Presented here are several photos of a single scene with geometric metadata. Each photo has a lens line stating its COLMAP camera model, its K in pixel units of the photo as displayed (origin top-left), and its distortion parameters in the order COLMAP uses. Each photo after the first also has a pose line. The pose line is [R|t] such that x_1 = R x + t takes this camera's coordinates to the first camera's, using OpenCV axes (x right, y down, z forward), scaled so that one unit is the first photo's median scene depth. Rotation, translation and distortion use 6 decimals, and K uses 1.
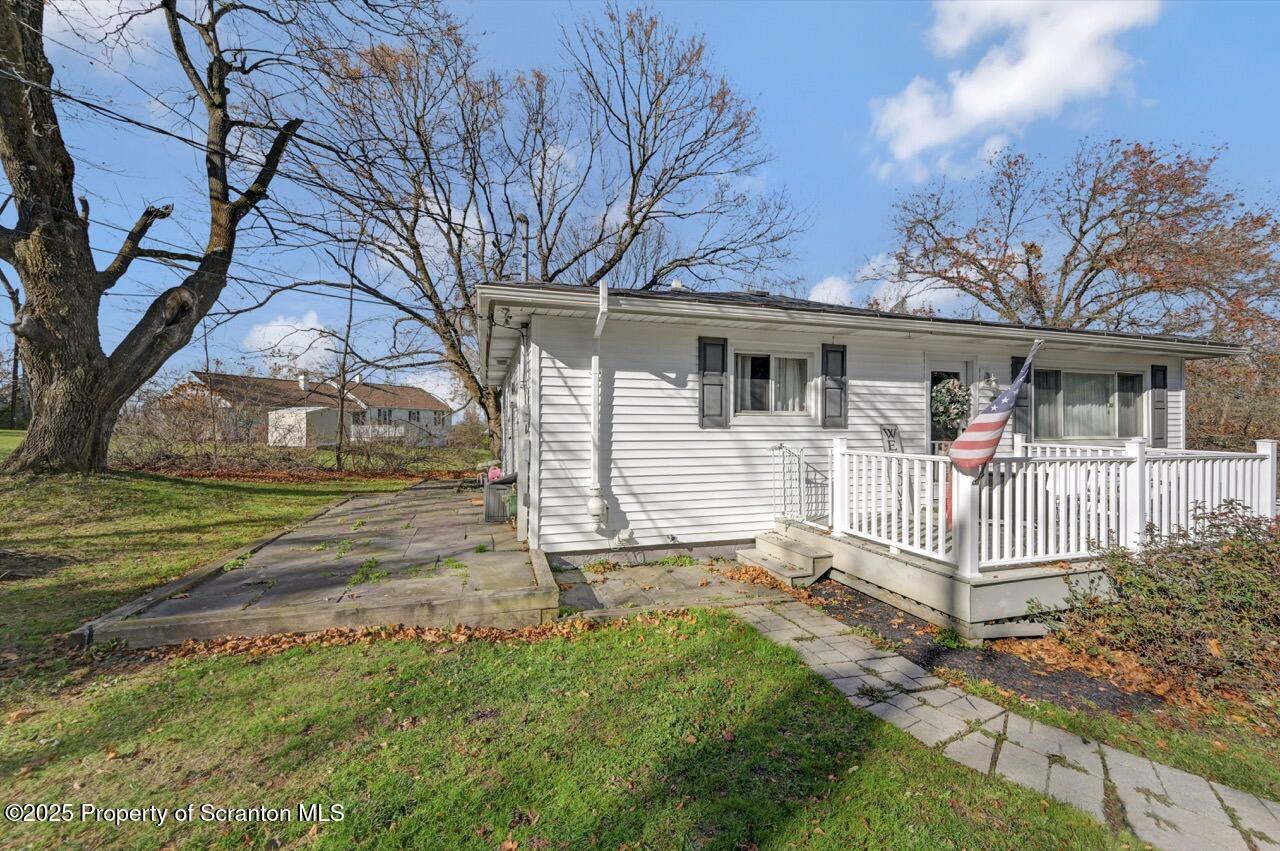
lens RADIAL K [[537.9, 0, 670.2], [0, 537.9, 424.8], [0, 0, 1]] dist [-0.007079, 0.001056]
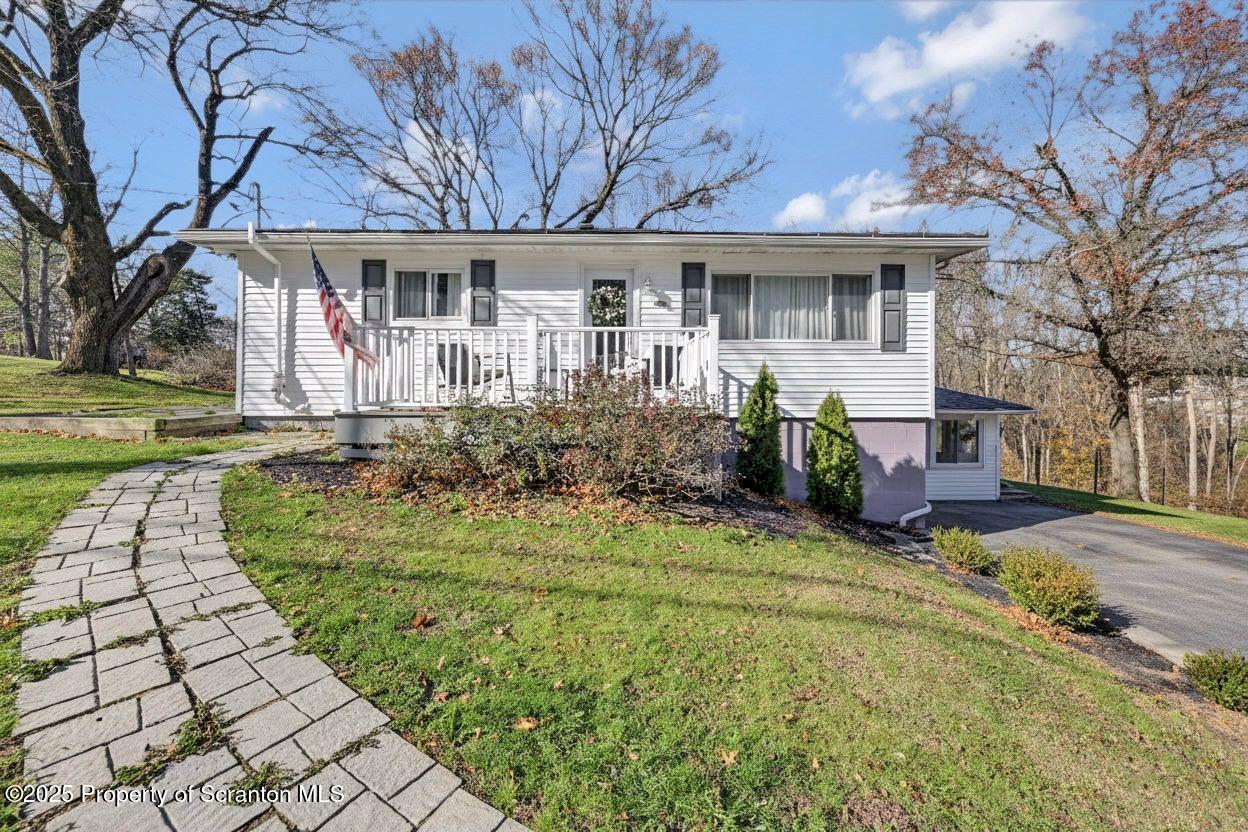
lens RADIAL K [[540.0, 0, 624.3], [0, 540.0, 382.0], [0, 0, 1]] dist [-0.001388, -0.000221]
pose [[0.953234, 0.002012, -0.302226, 0.690517], [-0.000842, 0.999992, 0.004002, 0.083870], [0.302231, -0.003561, 0.953228, -0.041602]]
